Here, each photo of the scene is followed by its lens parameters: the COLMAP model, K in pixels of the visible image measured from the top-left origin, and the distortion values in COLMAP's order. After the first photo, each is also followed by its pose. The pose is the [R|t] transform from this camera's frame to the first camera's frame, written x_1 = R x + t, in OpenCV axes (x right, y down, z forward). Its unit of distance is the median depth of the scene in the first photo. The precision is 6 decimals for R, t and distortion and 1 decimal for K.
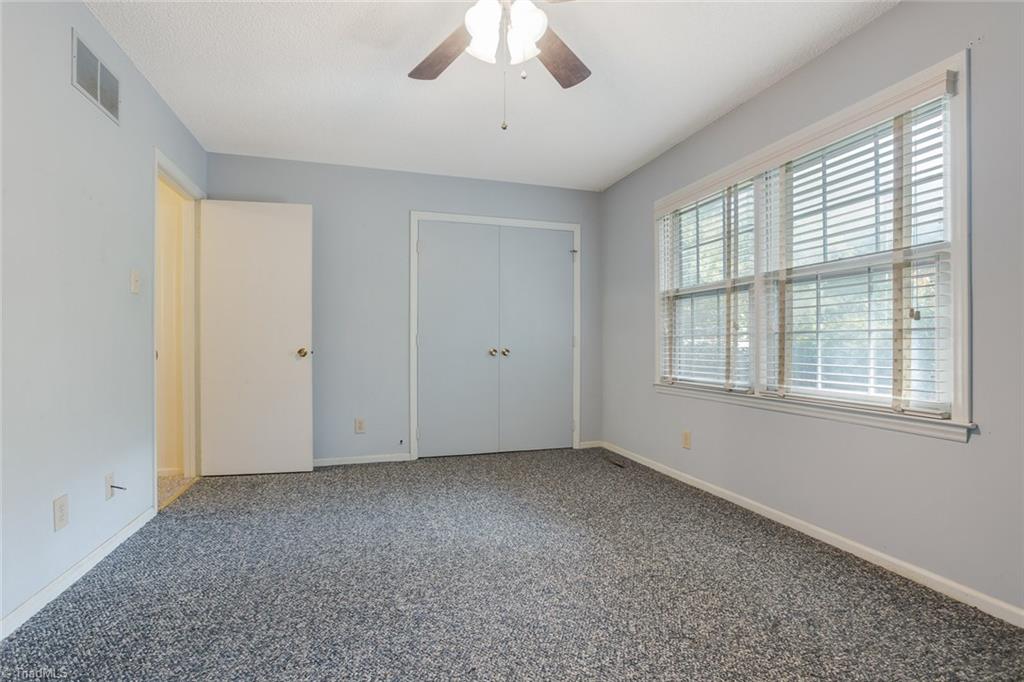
lens RADIAL K [[479.4, 0, 509.9], [0, 479.4, 339.7], [0, 0, 1]] dist [-0.049589, 0.023186]
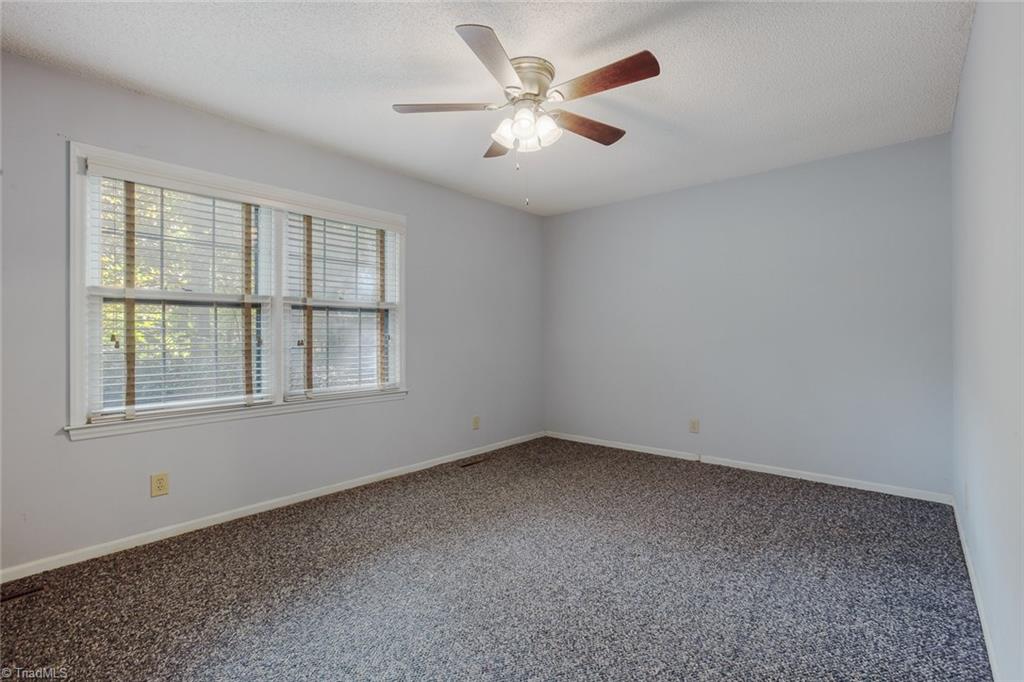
lens RADIAL K [[479.4, 0, 509.9], [0, 479.4, 339.7], [0, 0, 1]] dist [-0.049589, 0.023186]
pose [[-0.542331, -0.006458, 0.840140, -0.759683], [-0.003175, 0.999979, 0.005637, -0.044586], [-0.840159, 0.000390, -0.542341, 1.210281]]
